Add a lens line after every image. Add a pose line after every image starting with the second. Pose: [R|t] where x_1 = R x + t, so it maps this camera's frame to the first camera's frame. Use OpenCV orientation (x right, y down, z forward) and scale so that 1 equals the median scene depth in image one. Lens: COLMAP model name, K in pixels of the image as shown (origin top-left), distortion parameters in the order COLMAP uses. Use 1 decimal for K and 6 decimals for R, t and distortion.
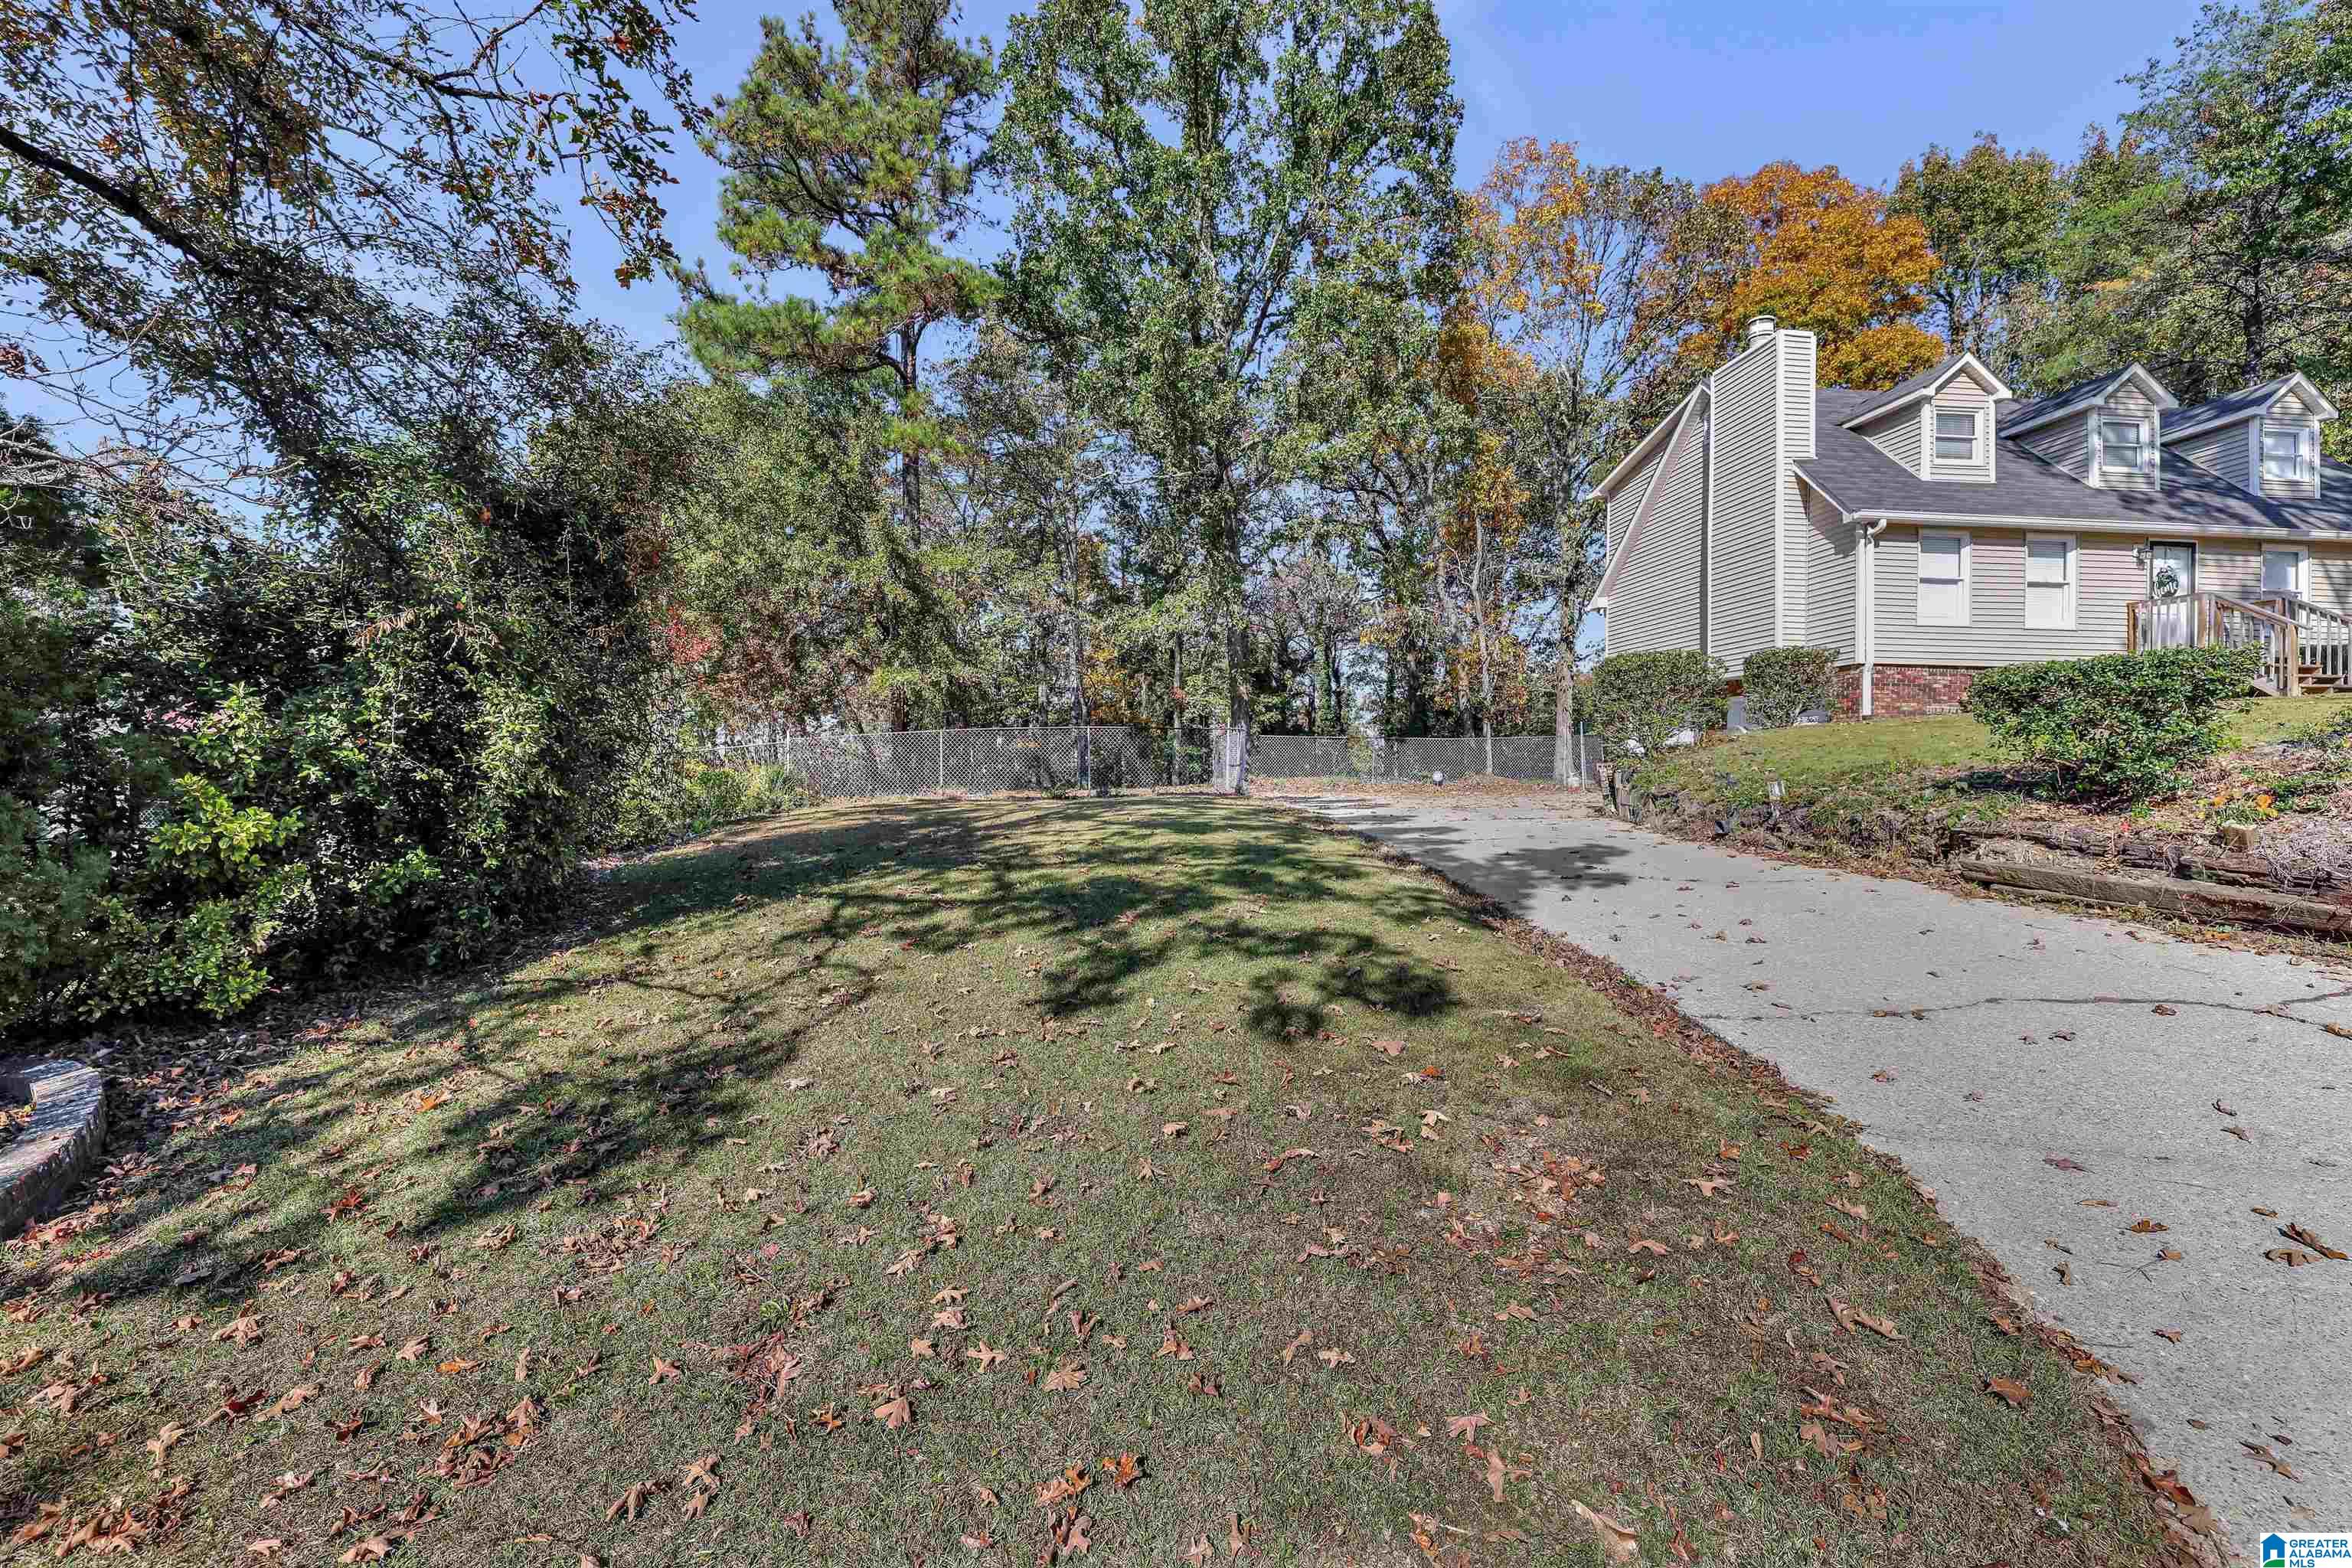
lens RADIAL K [[1012.7, 0, 1180.3], [0, 1012.7, 779.4], [0, 0, 1]] dist [0.012776, 0.000461]
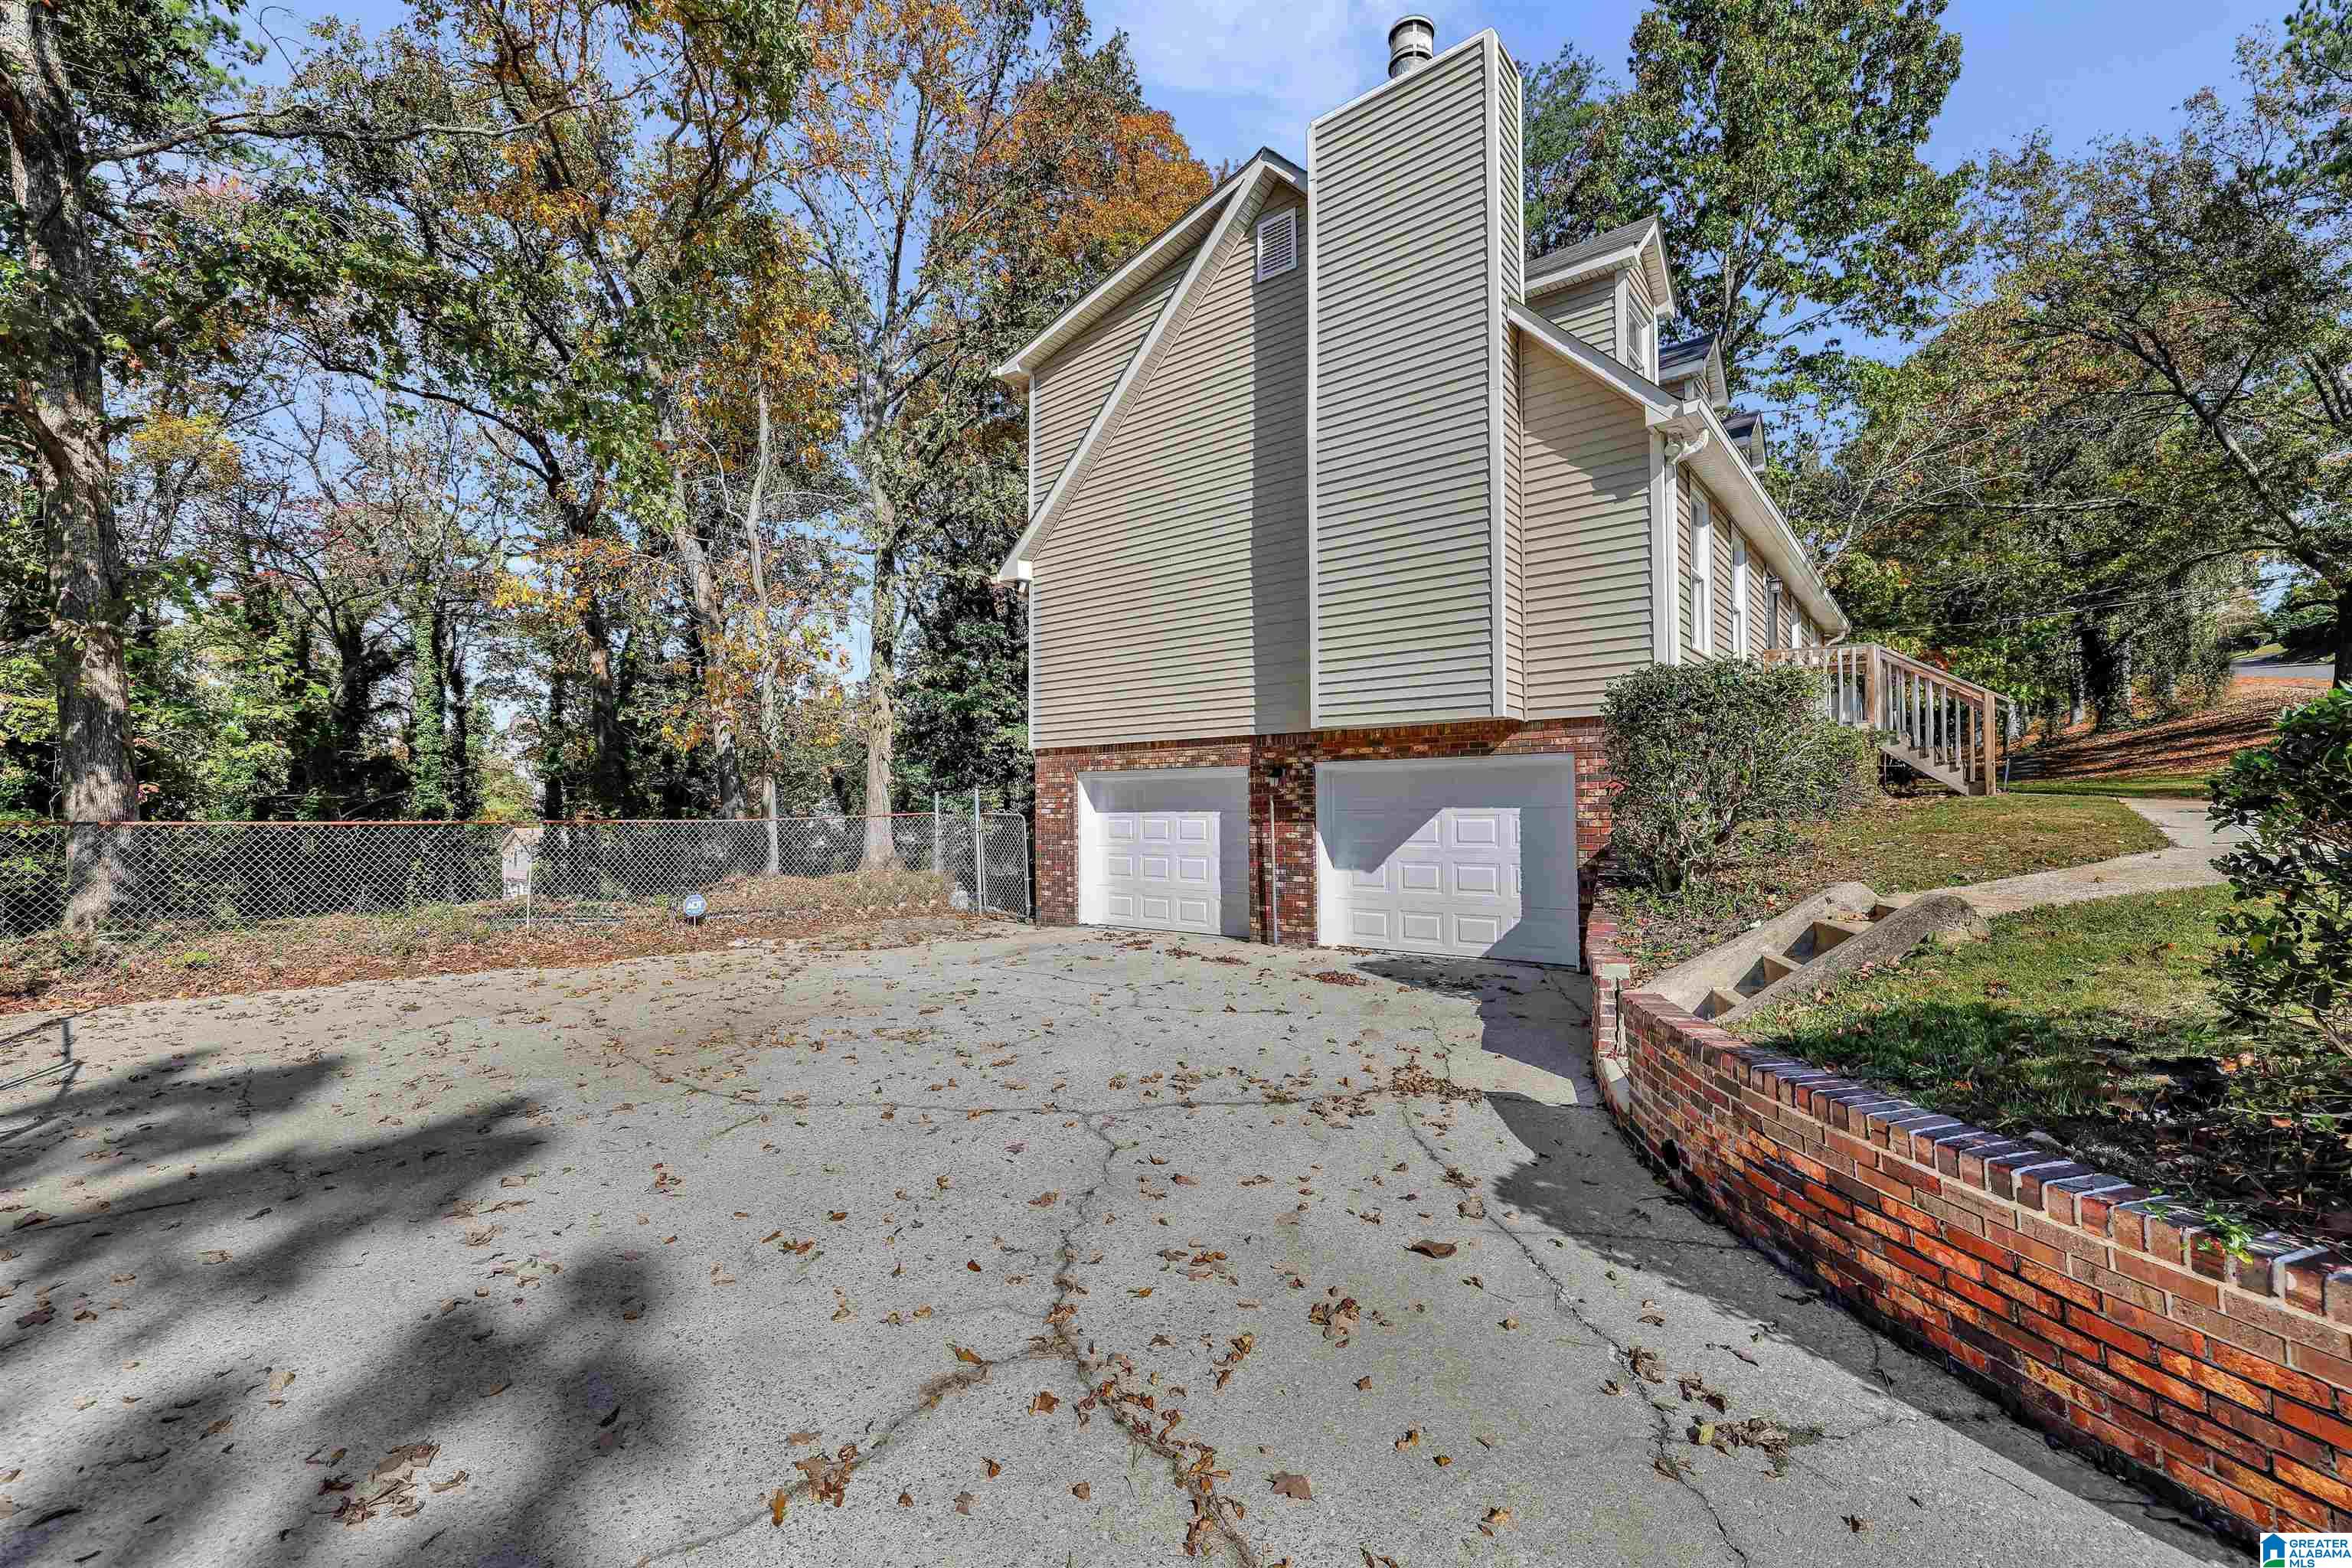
lens RADIAL K [[1012.7, 0, 1186.7], [0, 1012.7, 789.9], [0, 0, 1]] dist [0.012776, 0.000461]
pose [[0.722720, 0.009552, 0.691075, 0.049122], [0.006001, 0.999780, -0.020094, -0.021698], [-0.691115, 0.018670, 0.722503, 0.252500]]
